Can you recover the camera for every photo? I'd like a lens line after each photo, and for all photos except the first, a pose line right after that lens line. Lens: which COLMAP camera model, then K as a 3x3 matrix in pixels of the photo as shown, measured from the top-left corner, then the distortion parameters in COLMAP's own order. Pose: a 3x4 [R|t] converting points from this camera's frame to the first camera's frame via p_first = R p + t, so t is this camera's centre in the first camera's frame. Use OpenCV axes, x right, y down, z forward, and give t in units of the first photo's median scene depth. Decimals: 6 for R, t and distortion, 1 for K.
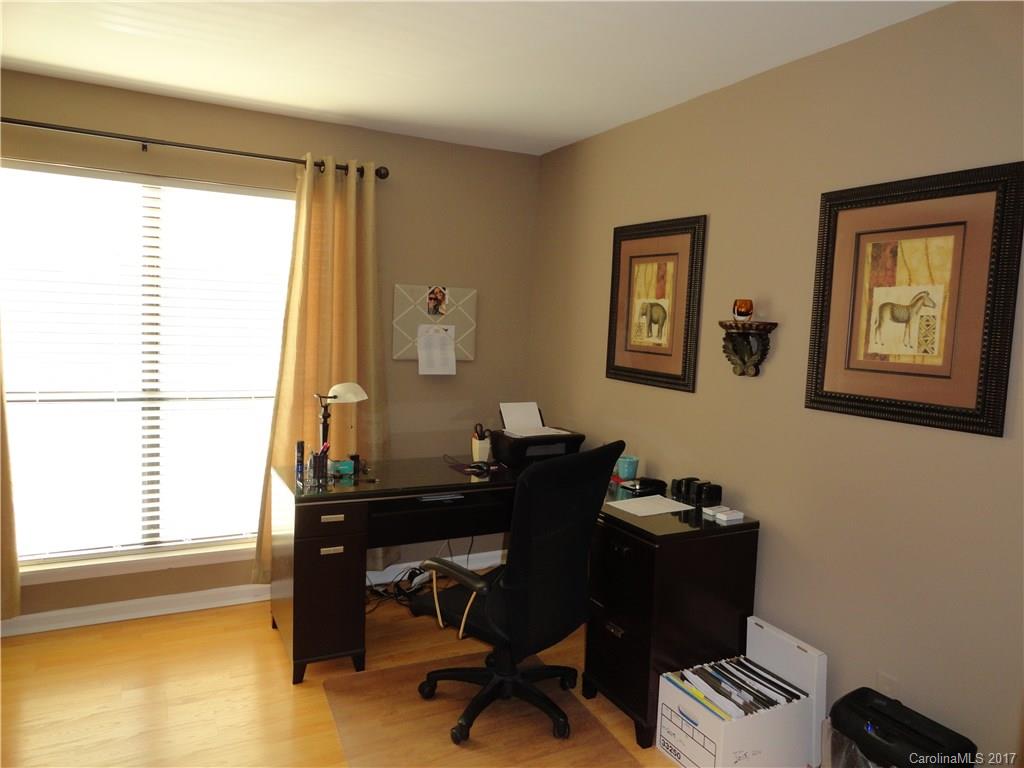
lens RADIAL K [[718.7, 0, 512.0], [0, 718.7, 384.0], [0, 0, 1]] dist [0.028391, -0.013354]
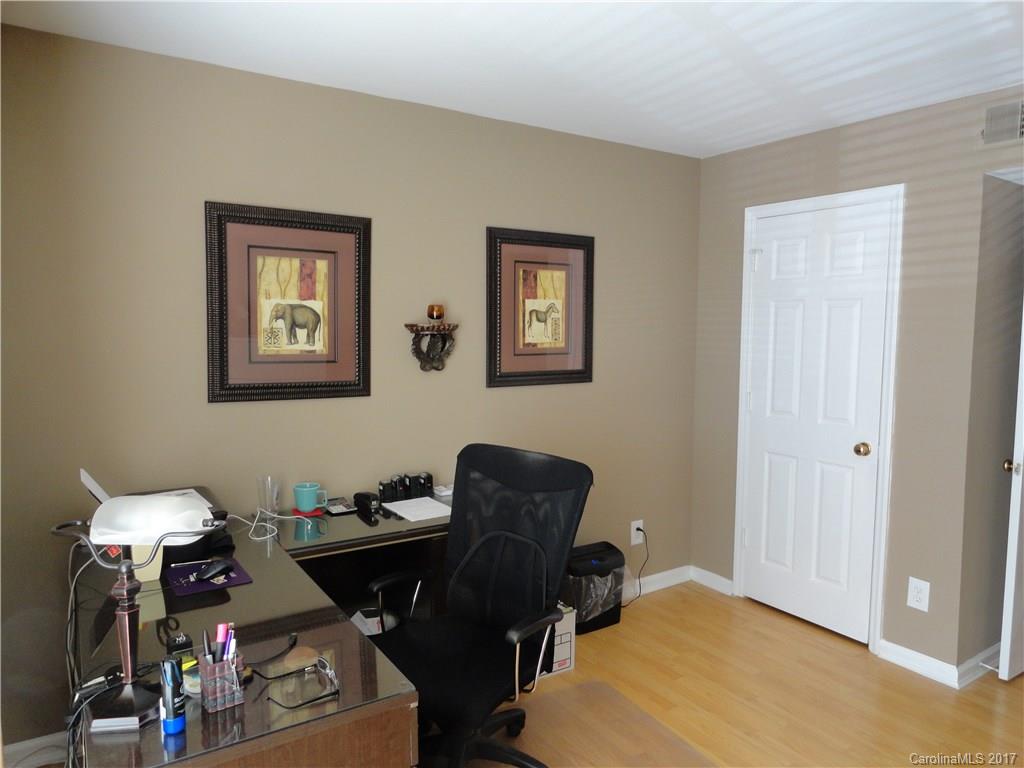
lens RADIAL K [[718.7, 0, 512.0], [0, 718.7, 384.0], [0, 0, 1]] dist [0.028391, -0.013354]
pose [[-0.097080, -0.134739, 0.986114, -0.820534], [0.072871, 0.987173, 0.142057, -0.143962], [-0.992605, 0.085650, -0.086016, 0.970093]]
